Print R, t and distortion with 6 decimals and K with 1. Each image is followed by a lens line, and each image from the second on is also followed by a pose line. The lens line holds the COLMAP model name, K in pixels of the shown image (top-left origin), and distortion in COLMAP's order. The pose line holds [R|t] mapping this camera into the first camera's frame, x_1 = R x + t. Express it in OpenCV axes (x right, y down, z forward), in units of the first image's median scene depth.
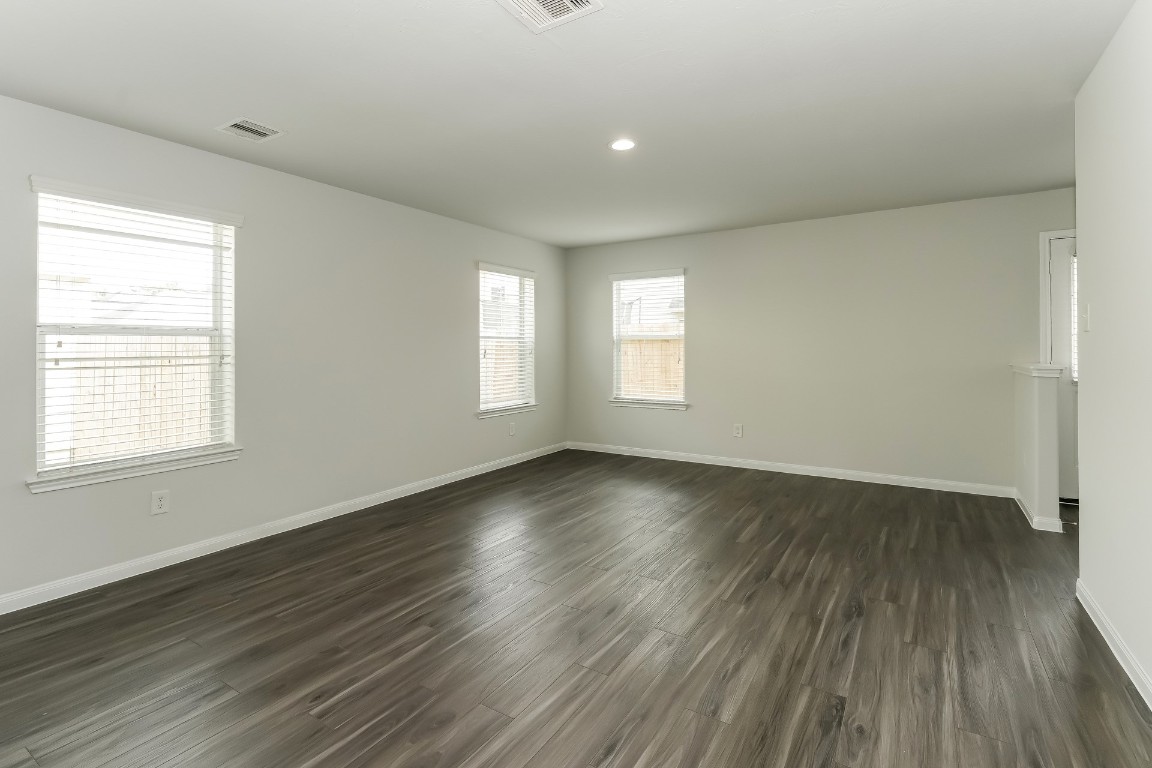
lens RADIAL K [[537.0, 0, 578.3], [0, 537.0, 359.9], [0, 0, 1]] dist [-0.003832, 0.000721]
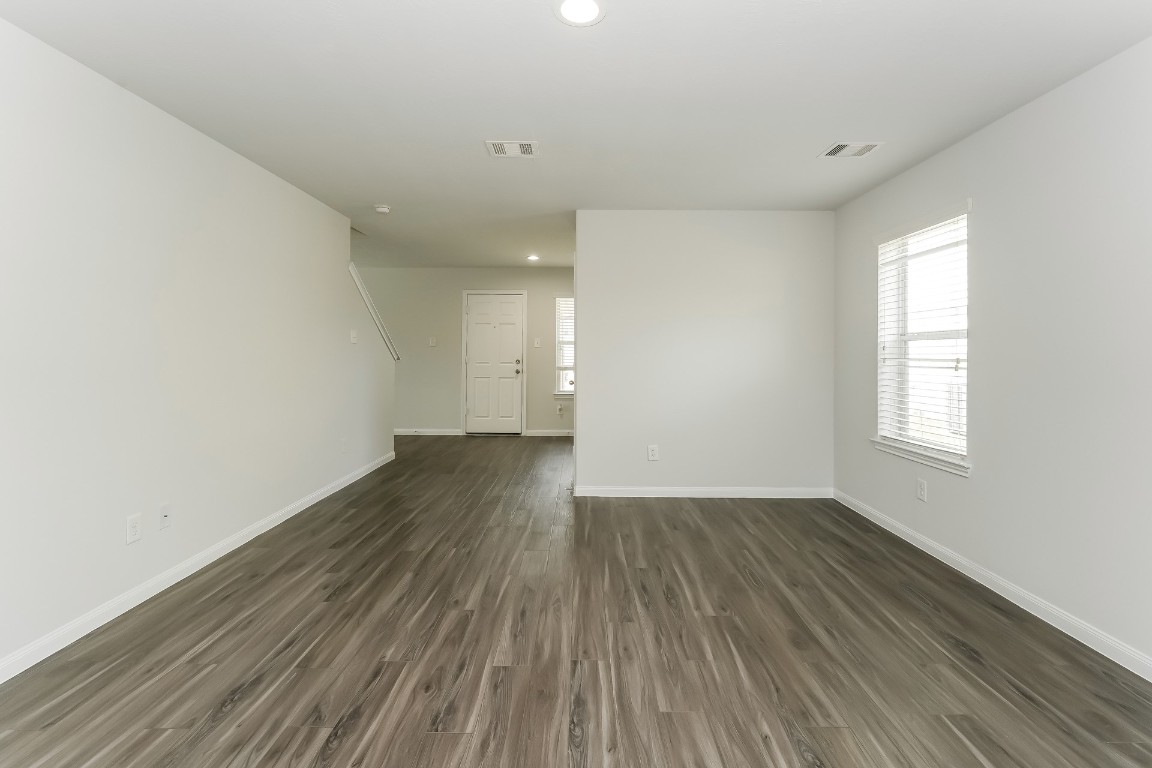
lens RADIAL K [[539.6, 0, 568.6], [0, 539.6, 350.3], [0, 0, 1]] dist [-0.001754, 0.000011]
pose [[-0.856334, 0.002035, -0.516419, 0.445319], [-0.010259, 0.999728, 0.020951, -0.041076], [0.516321, 0.023239, -0.856080, 1.661565]]
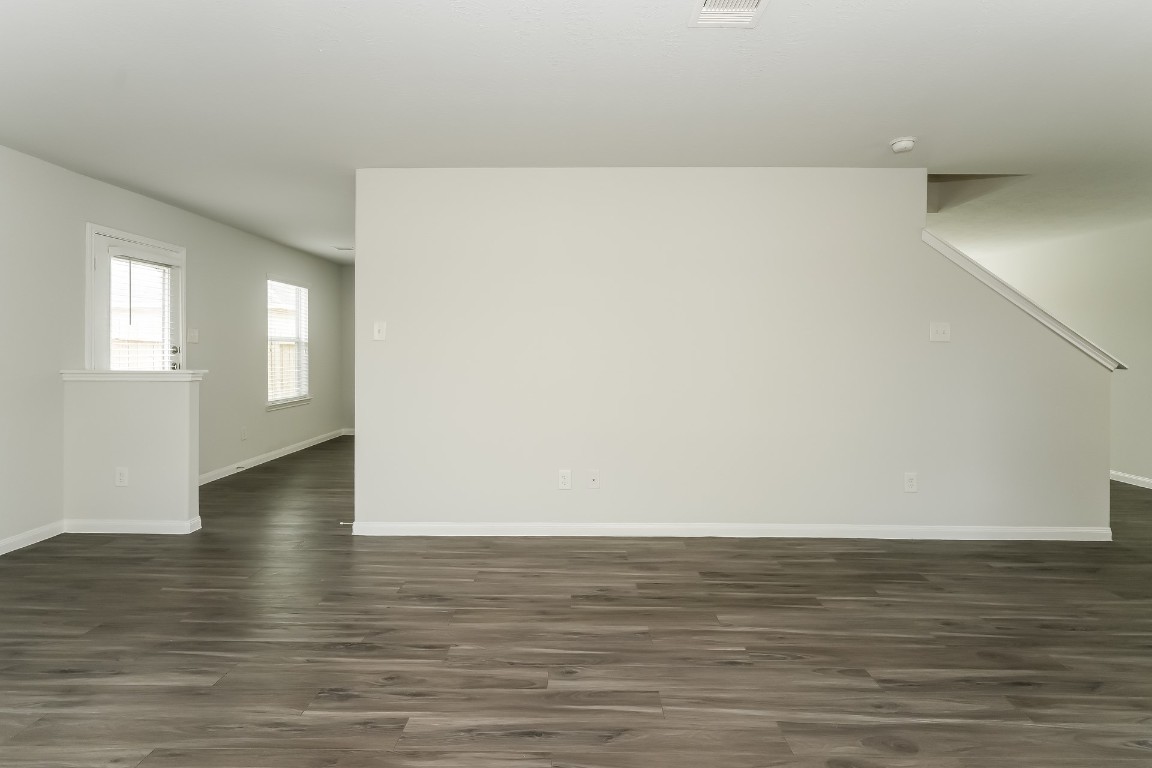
lens RADIAL K [[537.0, 0, 578.3], [0, 537.0, 359.9], [0, 0, 1]] dist [-0.003832, 0.000721]
pose [[-0.523595, -0.006545, 0.851942, -0.482883], [0.019999, 0.999601, 0.019970, -0.020041], [-0.851732, 0.027494, -0.523255, 1.133711]]
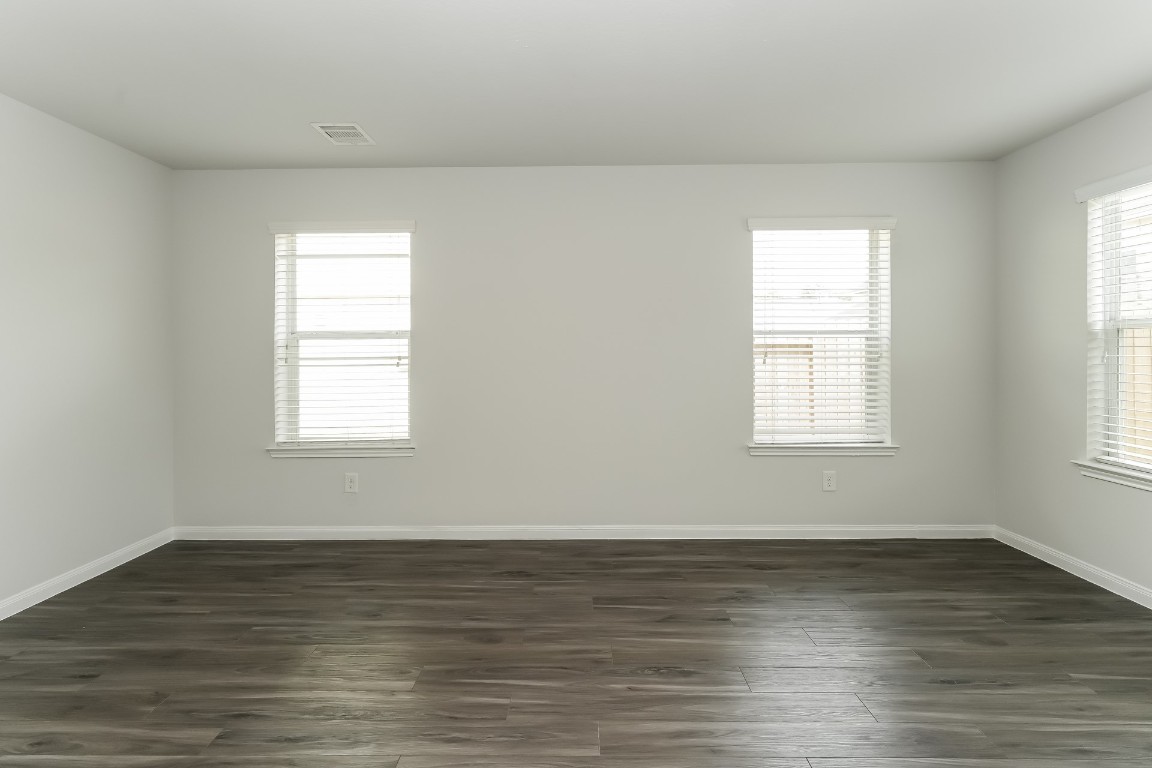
lens RADIAL K [[537.0, 0, 578.3], [0, 537.0, 359.9], [0, 0, 1]] dist [-0.003832, 0.000721]
pose [[0.523242, 0.018006, -0.851994, 0.484269], [-0.016093, 0.999807, 0.011247, -0.022349], [0.852032, 0.007827, 0.523431, 0.856784]]
